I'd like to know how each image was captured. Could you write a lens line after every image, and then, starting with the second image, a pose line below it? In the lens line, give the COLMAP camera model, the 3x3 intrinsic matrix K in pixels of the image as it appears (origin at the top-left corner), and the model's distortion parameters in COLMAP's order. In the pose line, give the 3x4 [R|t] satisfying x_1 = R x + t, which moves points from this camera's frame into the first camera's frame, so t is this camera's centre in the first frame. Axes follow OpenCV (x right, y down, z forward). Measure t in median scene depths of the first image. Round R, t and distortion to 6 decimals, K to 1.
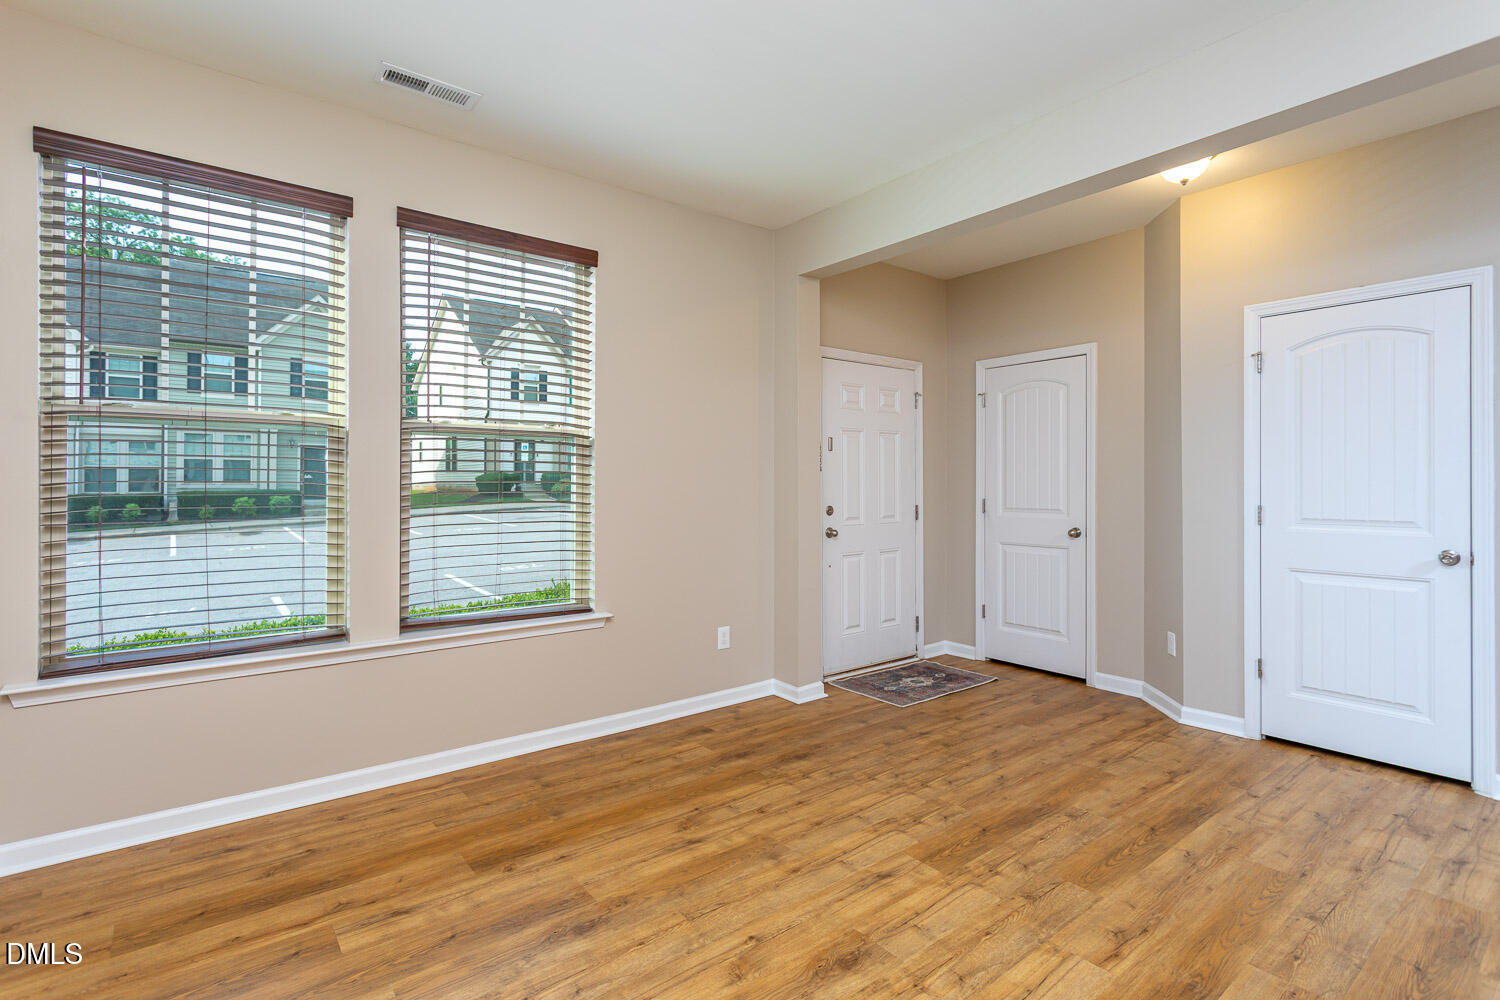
lens RADIAL K [[712.4, 0, 738.8], [0, 712.4, 489.9], [0, 0, 1]] dist [0.000152, 0.001896]
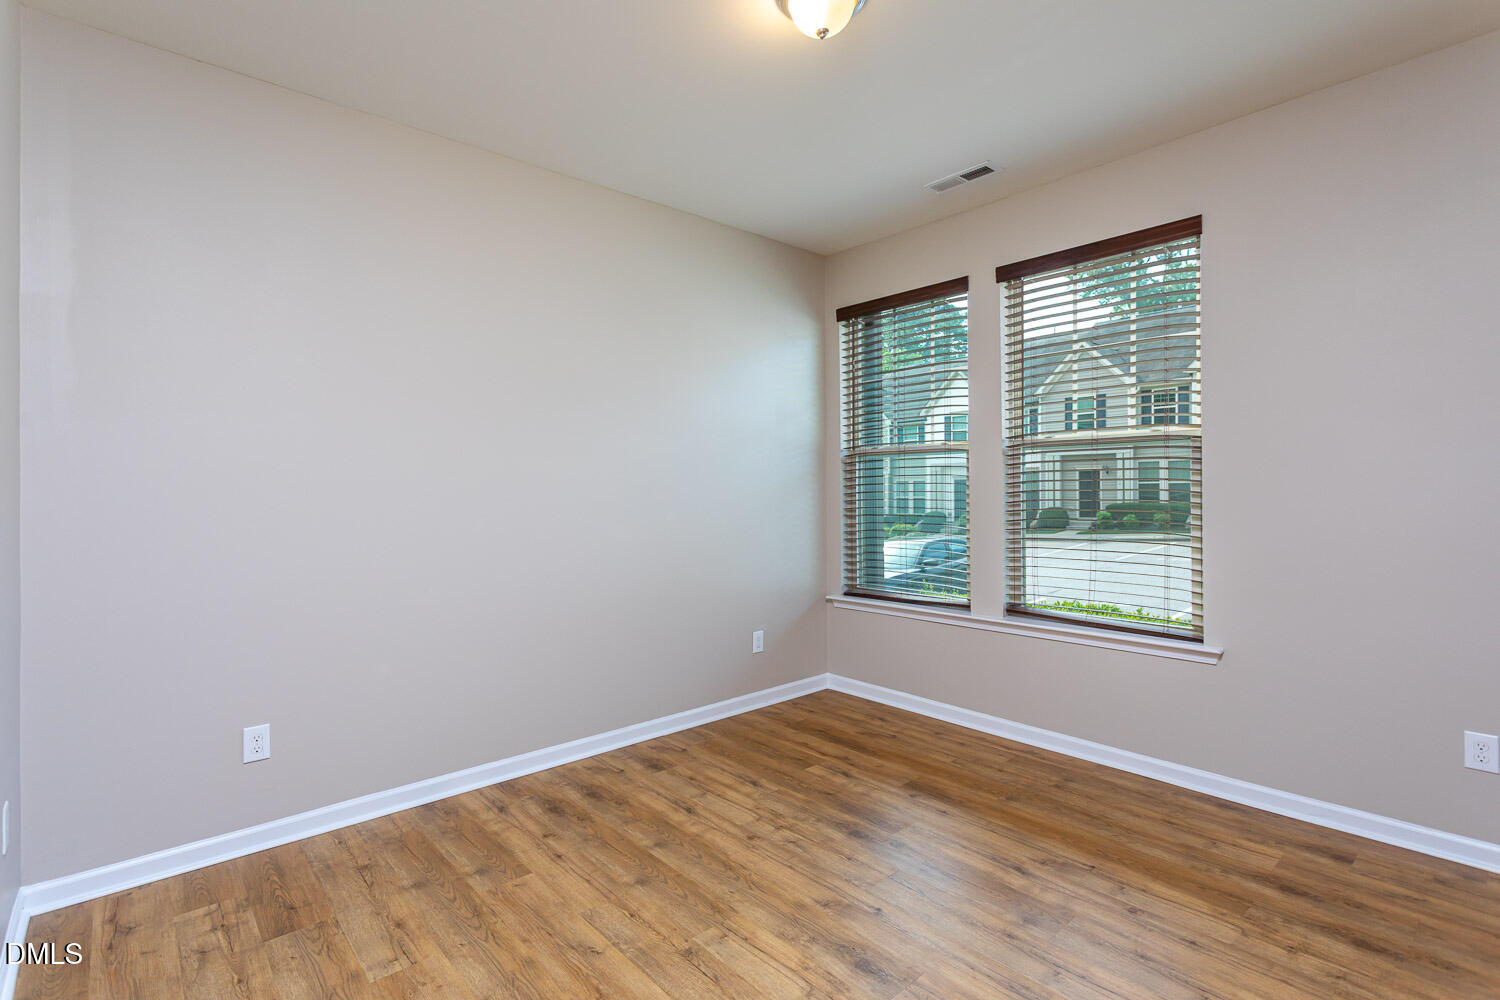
lens RADIAL K [[712.4, 0, 746.4], [0, 712.4, 499.4], [0, 0, 1]] dist [0.000152, 0.001896]
pose [[0.058201, 0.004960, -0.998293, 0.757710], [-0.006435, 0.999969, 0.004594, 0.000409], [0.998284, 0.006156, 0.058231, 0.512632]]
